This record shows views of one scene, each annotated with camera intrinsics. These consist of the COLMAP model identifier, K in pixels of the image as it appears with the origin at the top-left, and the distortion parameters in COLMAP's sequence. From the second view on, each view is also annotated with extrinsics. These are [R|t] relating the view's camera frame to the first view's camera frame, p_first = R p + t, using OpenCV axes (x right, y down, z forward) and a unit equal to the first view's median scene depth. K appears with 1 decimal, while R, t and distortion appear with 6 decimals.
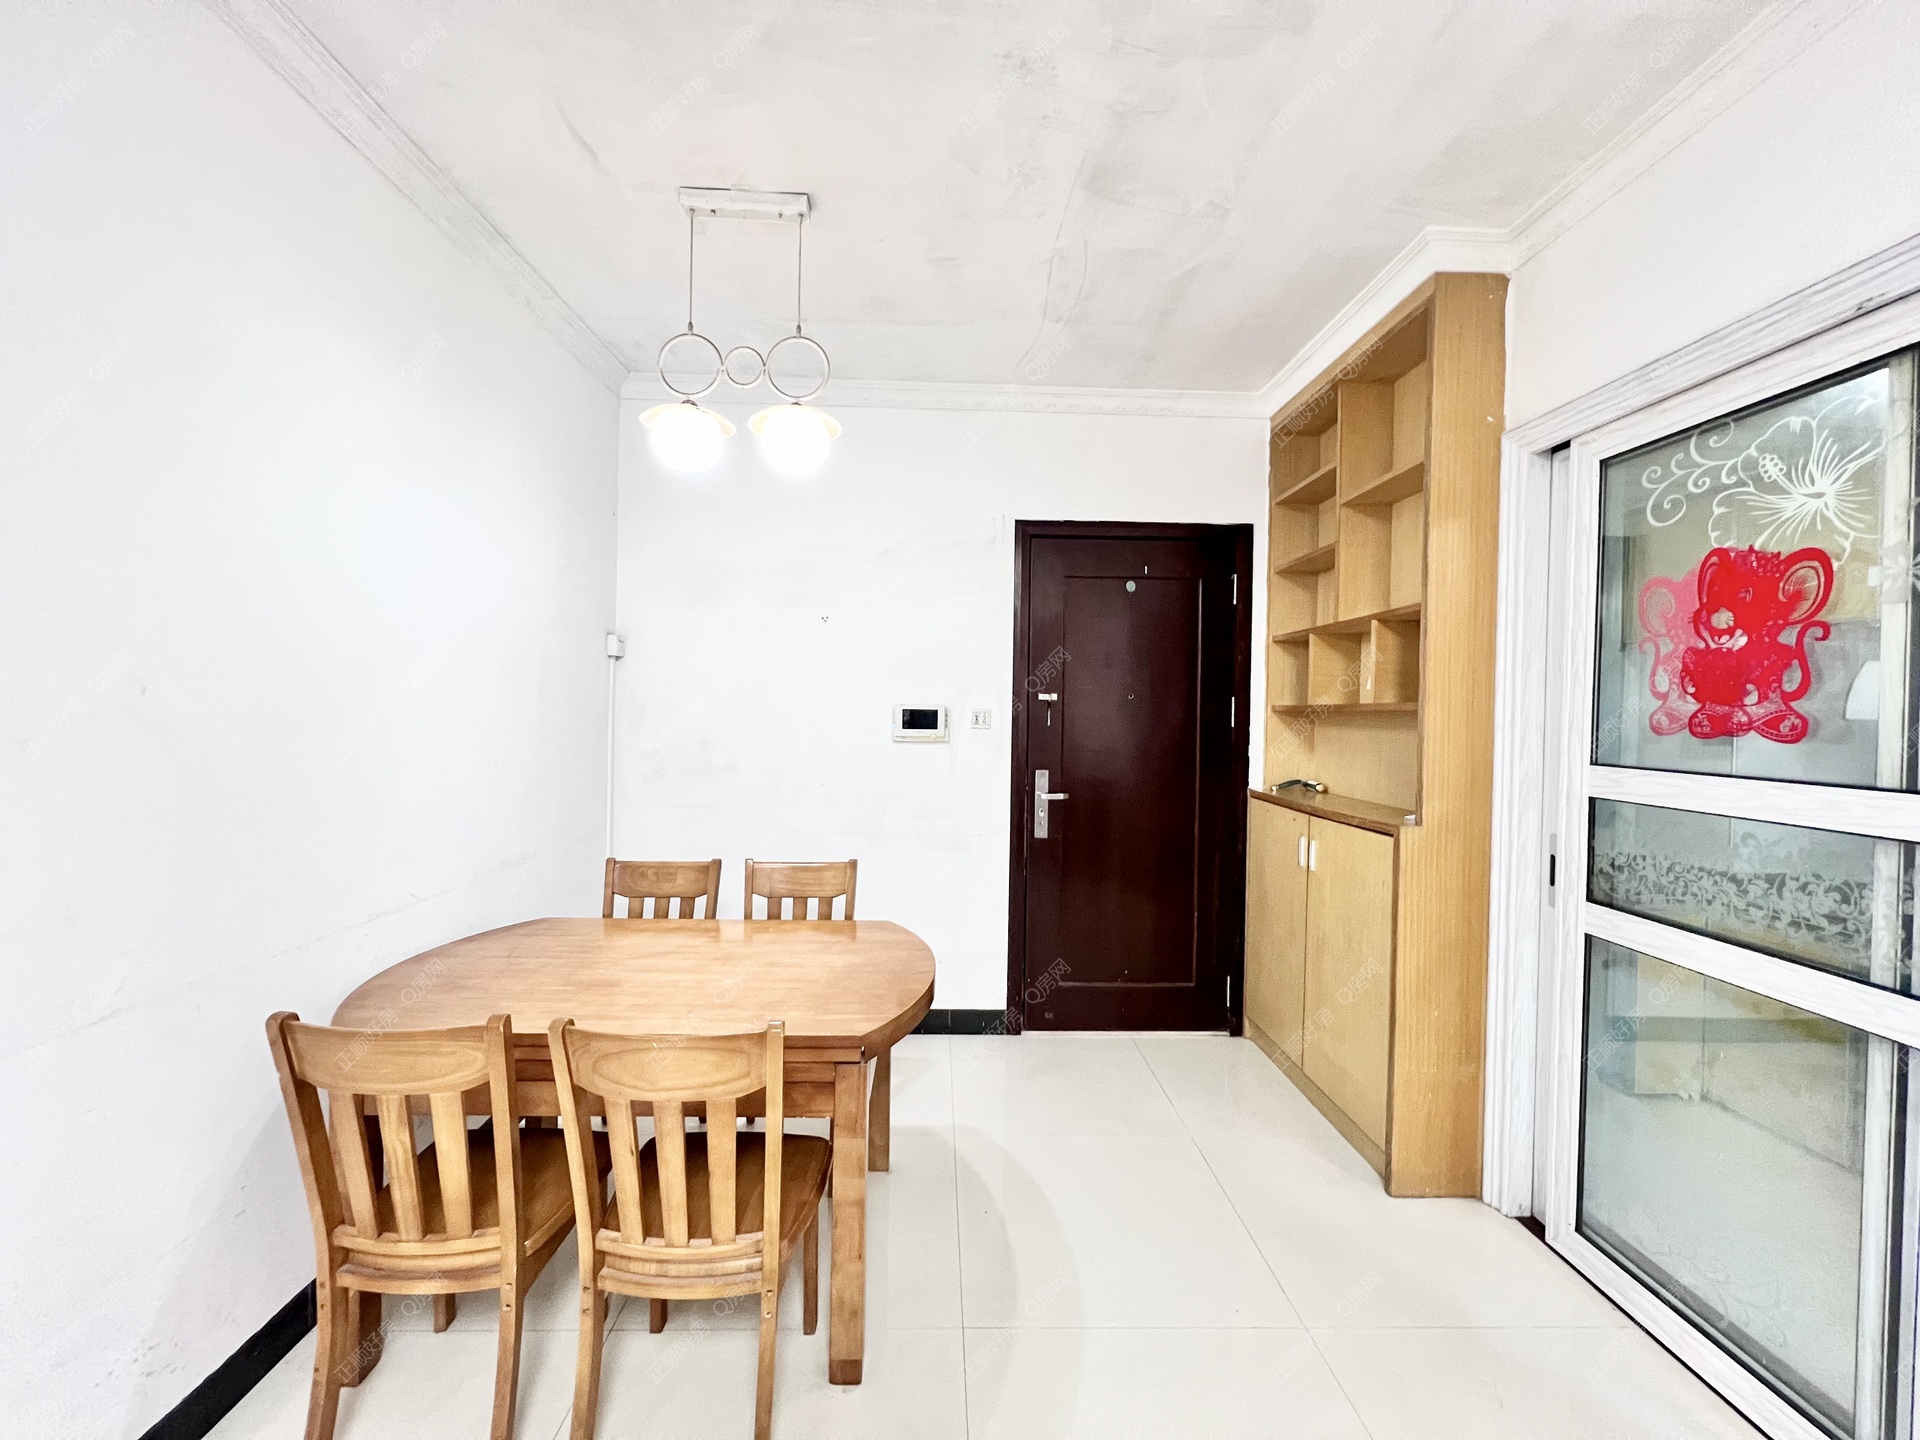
lens RADIAL K [[766.0, 0, 956.6], [0, 766.0, 717.4], [0, 0, 1]] dist [-0.000131, 0.000016]
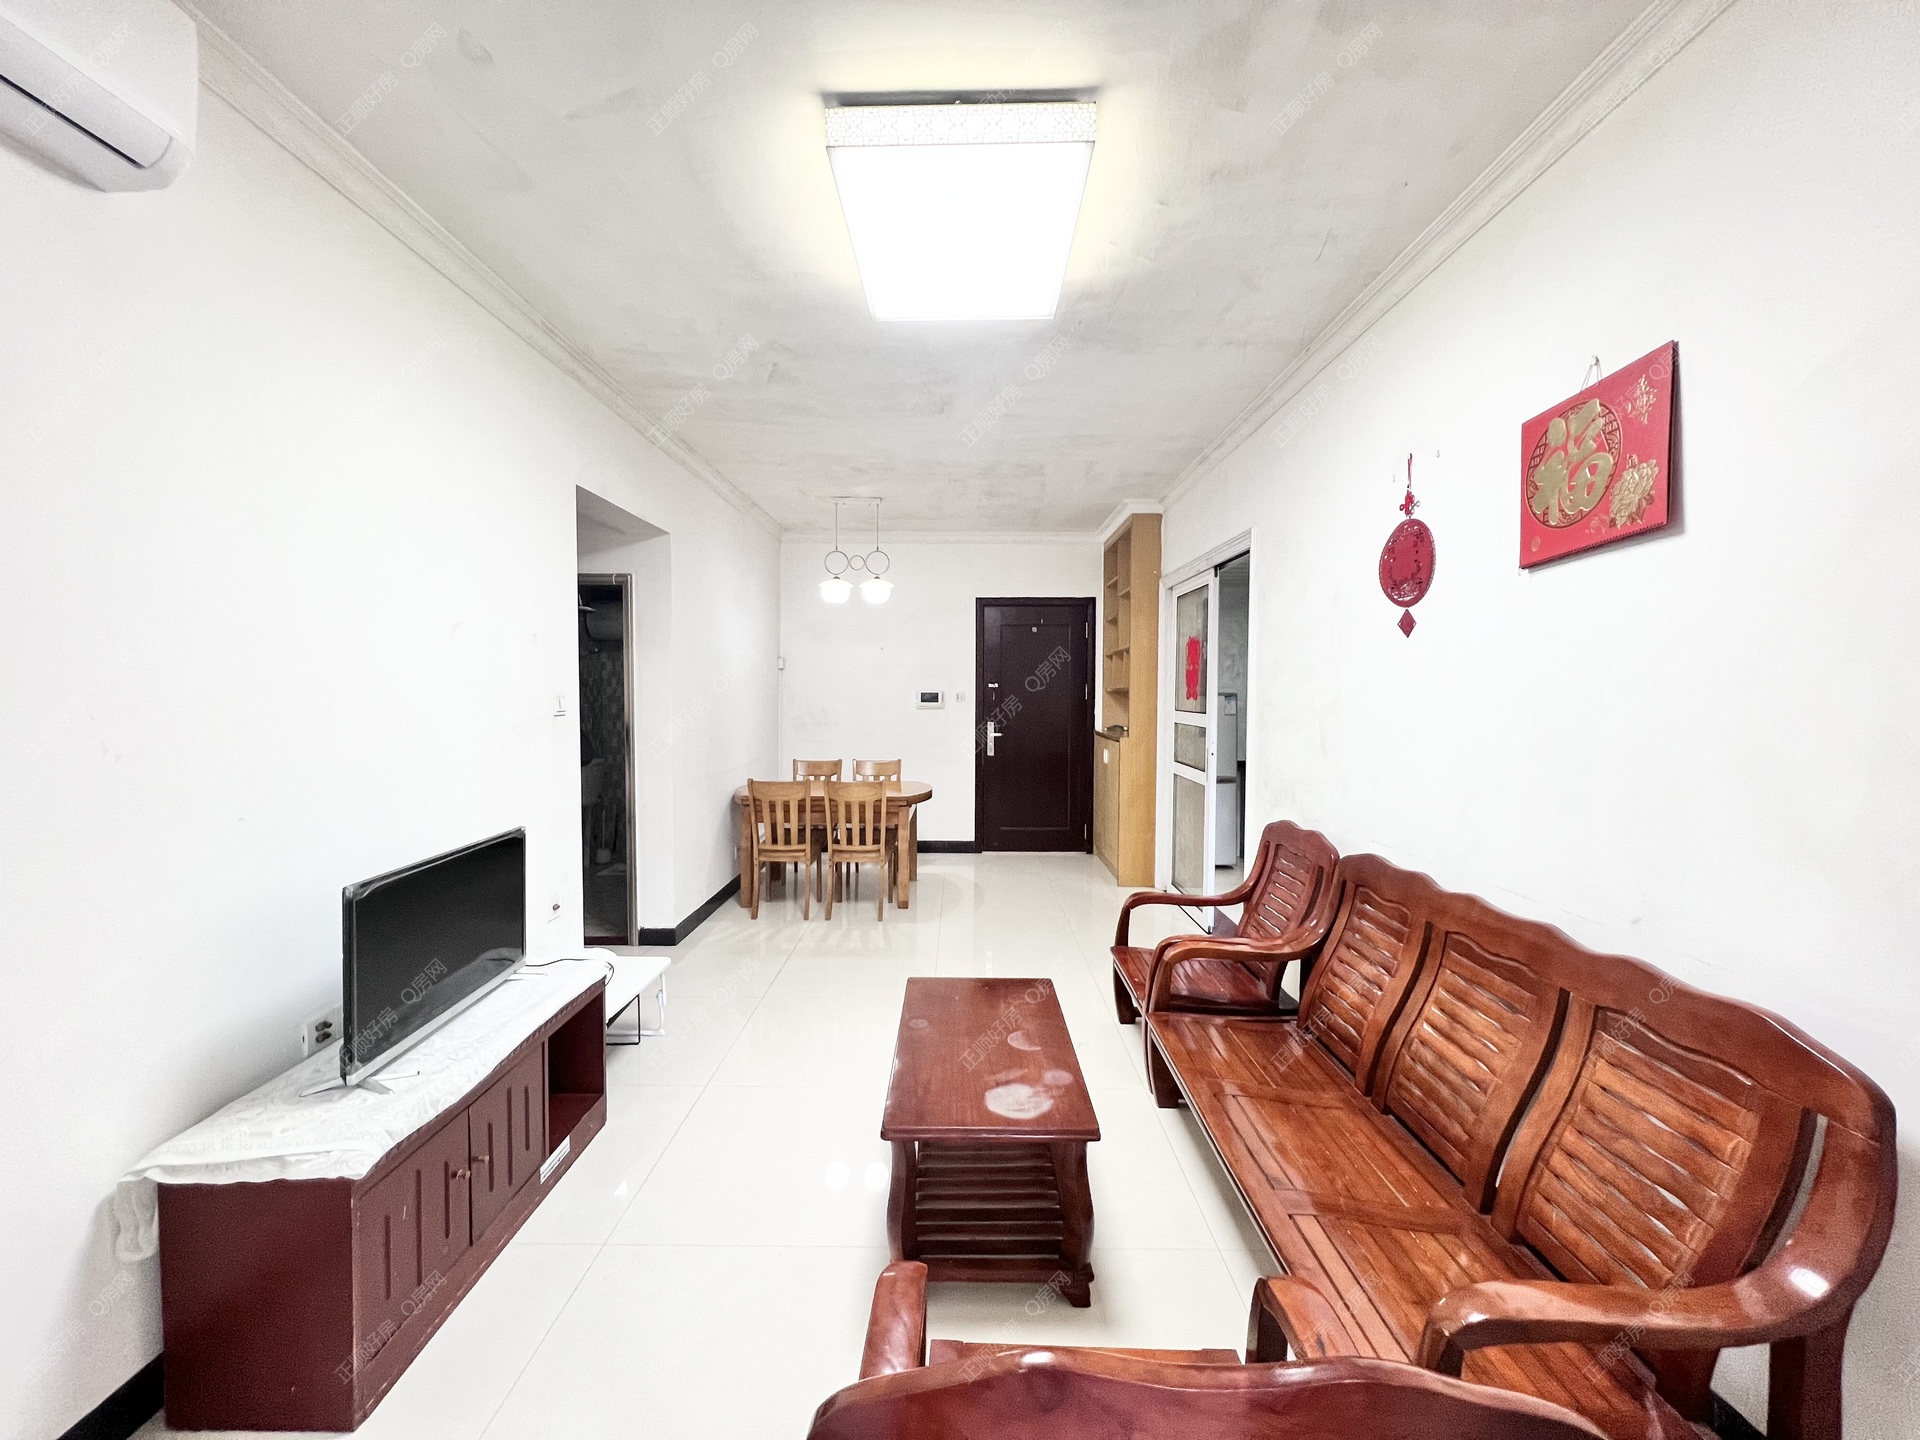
lens RADIAL K [[766.0, 0, 956.6], [0, 766.0, 717.4], [0, 0, 1]] dist [-0.000131, 0.000016]
pose [[0.999333, -0.011861, -0.034545, 0.095467], [0.012785, 0.999563, 0.026660, 0.001840], [0.034214, -0.027084, 0.999047, -1.051628]]
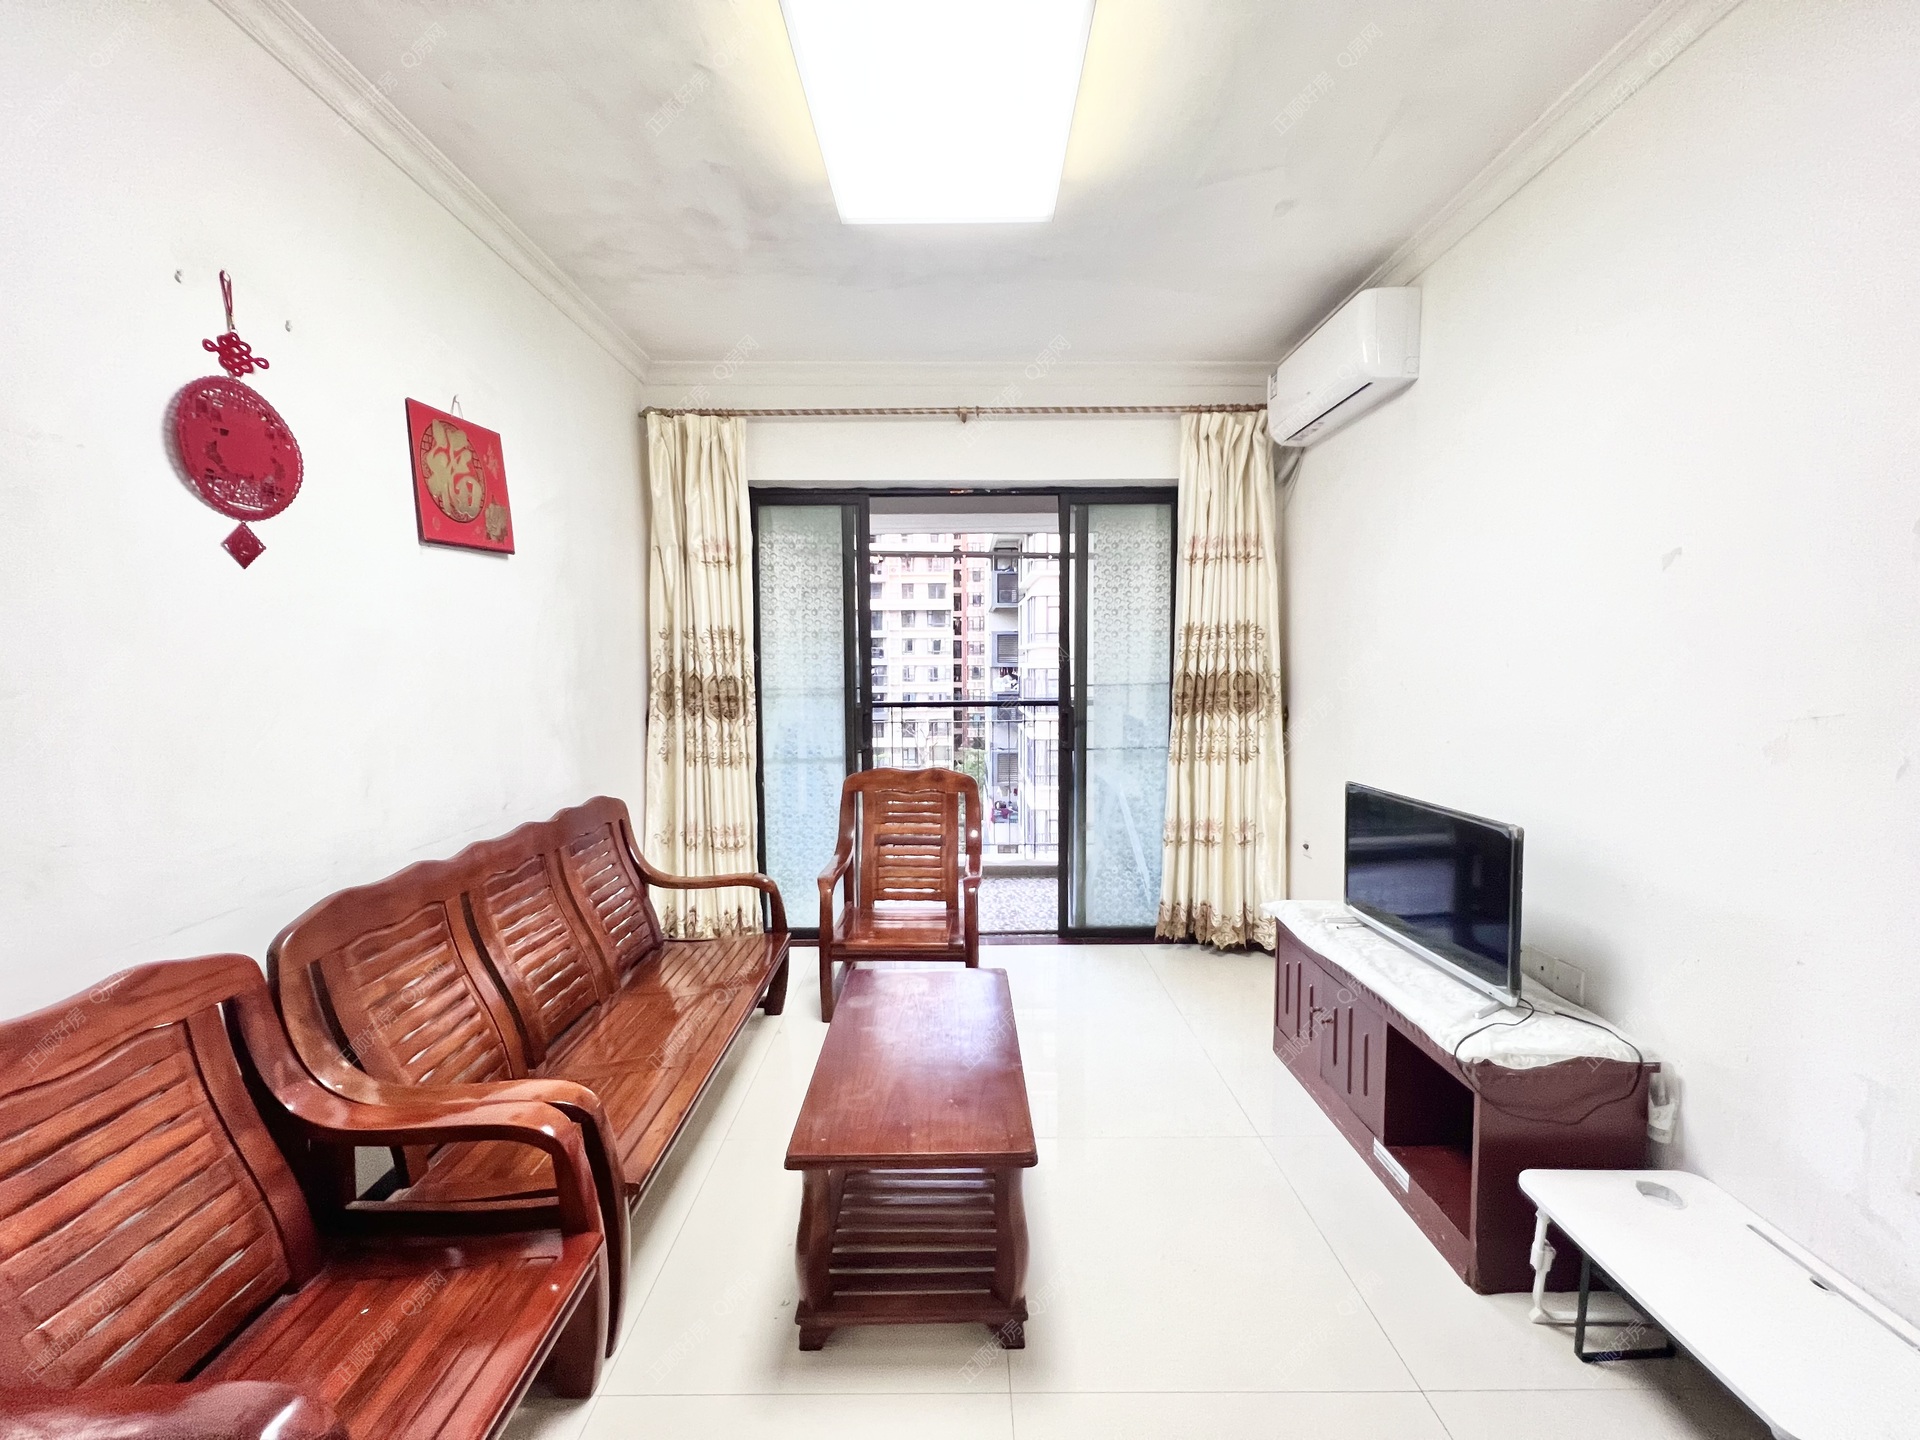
lens RADIAL K [[766.0, 0, 956.6], [0, 766.0, 717.4], [0, 0, 1]] dist [-0.000131, 0.000016]
pose [[-0.999494, -0.012289, 0.029337, 0.048041], [-0.009927, 0.996798, 0.079344, 0.000234], [-0.030218, 0.079012, -0.996416, 0.225461]]
